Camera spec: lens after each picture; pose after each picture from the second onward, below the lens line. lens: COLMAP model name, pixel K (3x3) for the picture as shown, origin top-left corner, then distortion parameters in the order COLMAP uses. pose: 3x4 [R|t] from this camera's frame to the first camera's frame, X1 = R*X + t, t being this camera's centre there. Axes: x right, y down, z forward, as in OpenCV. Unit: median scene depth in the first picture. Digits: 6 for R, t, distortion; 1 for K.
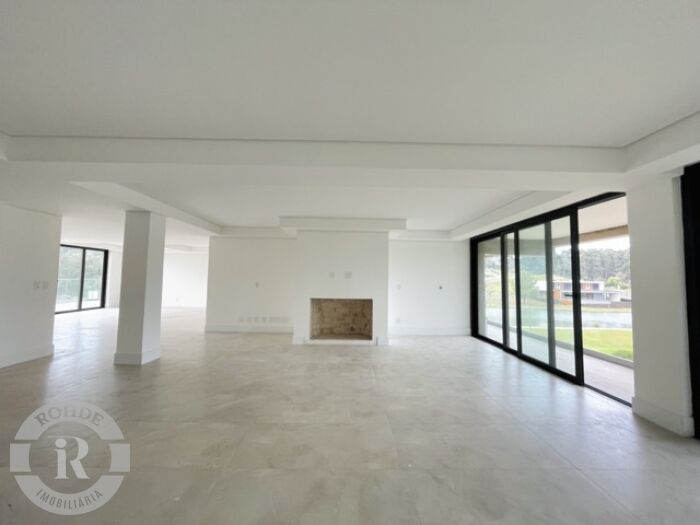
lens RADIAL K [[282.7, 0, 349.9], [0, 282.7, 262.4], [0, 0, 1]] dist [-0.001849, -0.000322]
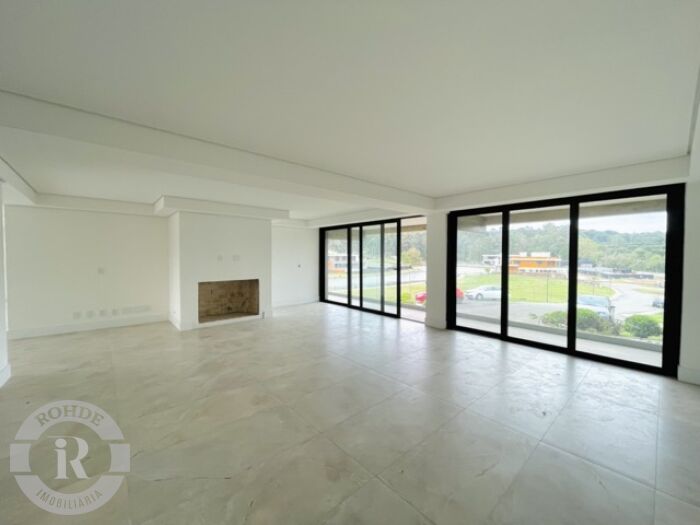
lens RADIAL K [[282.7, 0, 349.9], [0, 282.7, 262.4], [0, 0, 1]] dist [-0.001849, -0.000322]
pose [[0.758695, -0.030656, 0.650724, -0.373402], [-0.028127, 0.996419, 0.079736, -0.036226], [-0.650838, -0.078798, 0.755116, -0.084258]]
